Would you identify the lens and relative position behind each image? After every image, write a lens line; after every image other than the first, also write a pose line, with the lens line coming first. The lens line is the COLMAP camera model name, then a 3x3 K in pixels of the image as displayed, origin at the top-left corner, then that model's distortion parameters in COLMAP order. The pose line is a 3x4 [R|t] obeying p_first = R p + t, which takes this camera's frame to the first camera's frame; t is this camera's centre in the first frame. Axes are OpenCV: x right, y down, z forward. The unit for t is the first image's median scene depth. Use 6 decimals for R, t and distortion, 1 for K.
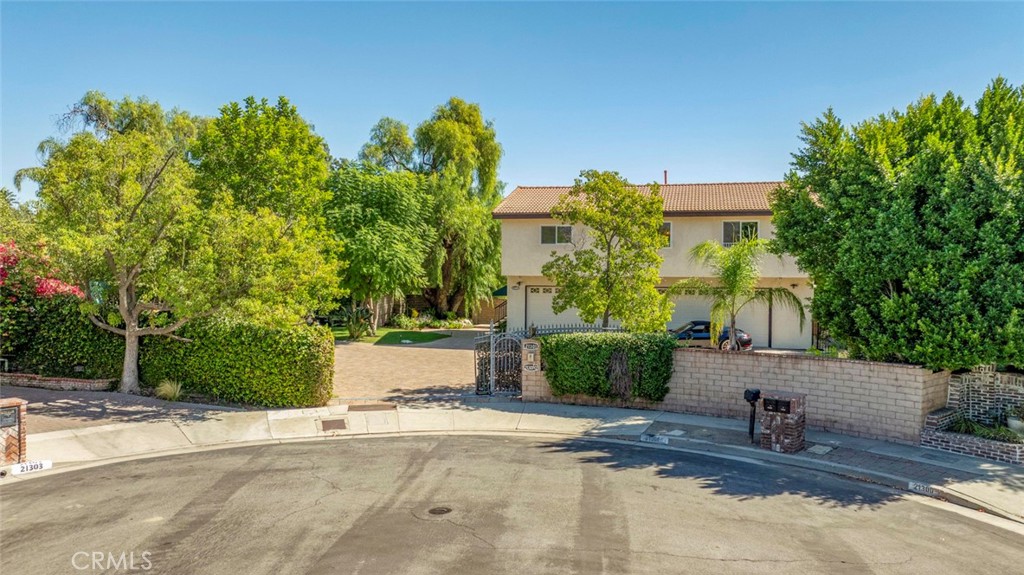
lens RADIAL K [[722.2, 0, 511.8], [0, 722.2, 288.8], [0, 0, 1]] dist [-0.018832, 0.001960]
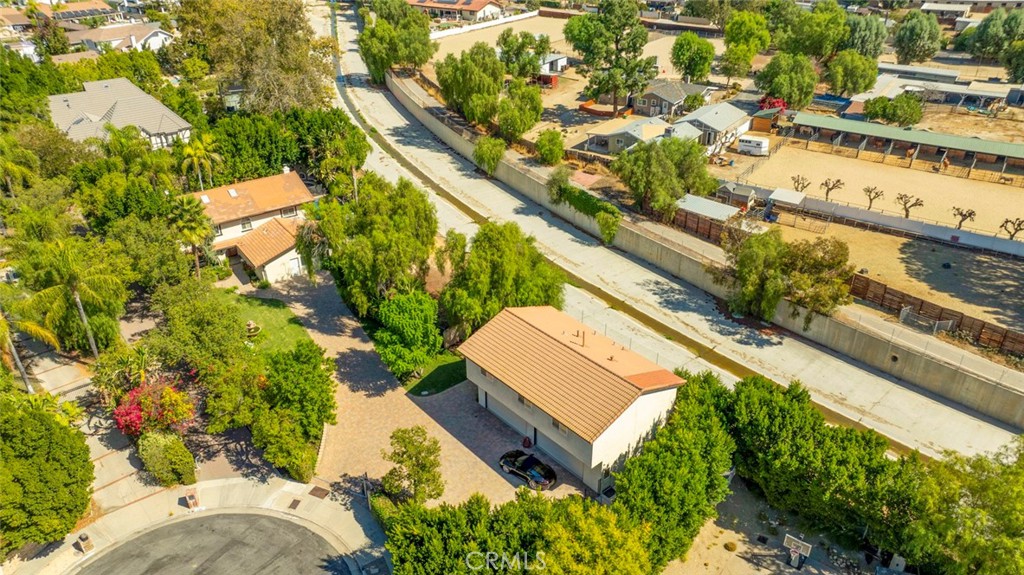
lens RADIAL K [[722.2, 0, 513.4], [0, 722.2, 285.4], [0, 0, 1]] dist [-0.018832, 0.001960]
pose [[0.822335, 0.261514, -0.505347, 1.372728], [0.004954, 0.884802, 0.465941, -1.560275], [0.568982, -0.385663, 0.726309, -0.152789]]
